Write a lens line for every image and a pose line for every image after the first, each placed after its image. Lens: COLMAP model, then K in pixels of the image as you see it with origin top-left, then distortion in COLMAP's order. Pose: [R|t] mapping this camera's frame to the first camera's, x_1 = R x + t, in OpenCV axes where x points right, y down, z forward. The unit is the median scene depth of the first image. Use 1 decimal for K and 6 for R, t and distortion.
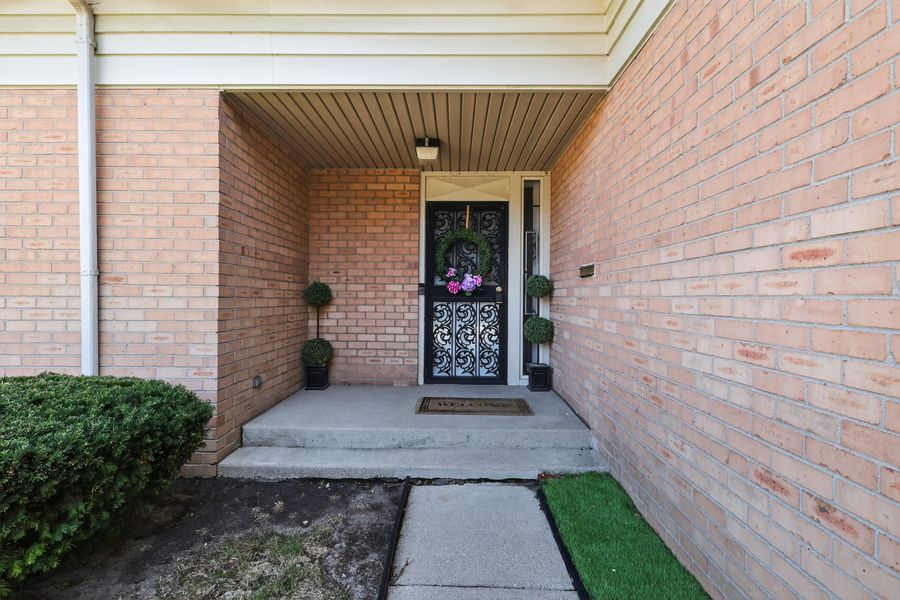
lens RADIAL K [[392.0, 0, 450.8], [0, 392.0, 298.4], [0, 0, 1]] dist [0.002002, -0.000206]
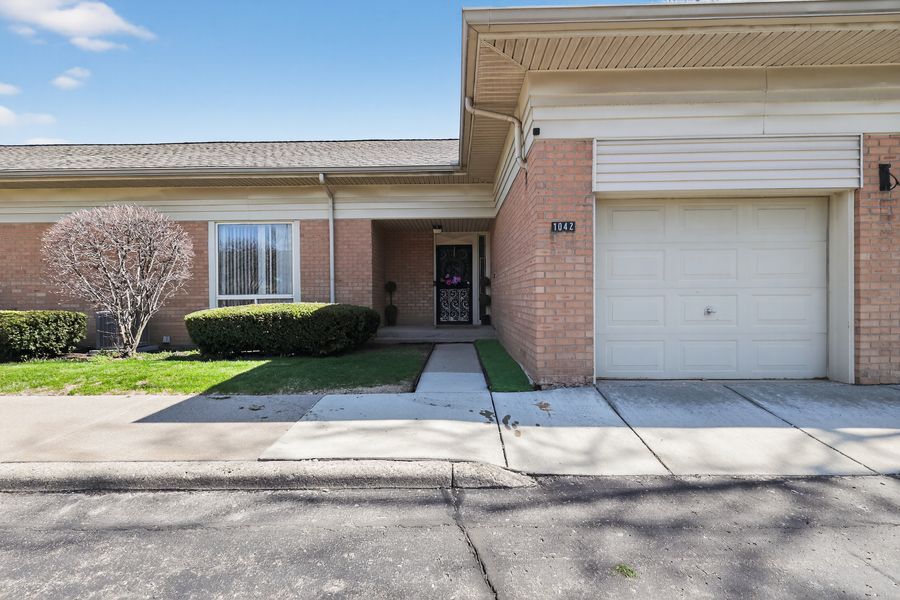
lens RADIAL K [[392.0, 0, 449.8], [0, 392.0, 298.0], [0, 0, 1]] dist [0.002002, -0.000206]
pose [[0.999874, -0.015534, -0.003186, 0.020056], [0.015541, 0.999877, 0.002133, 0.059226], [0.003152, -0.002183, 0.999993, -1.318583]]
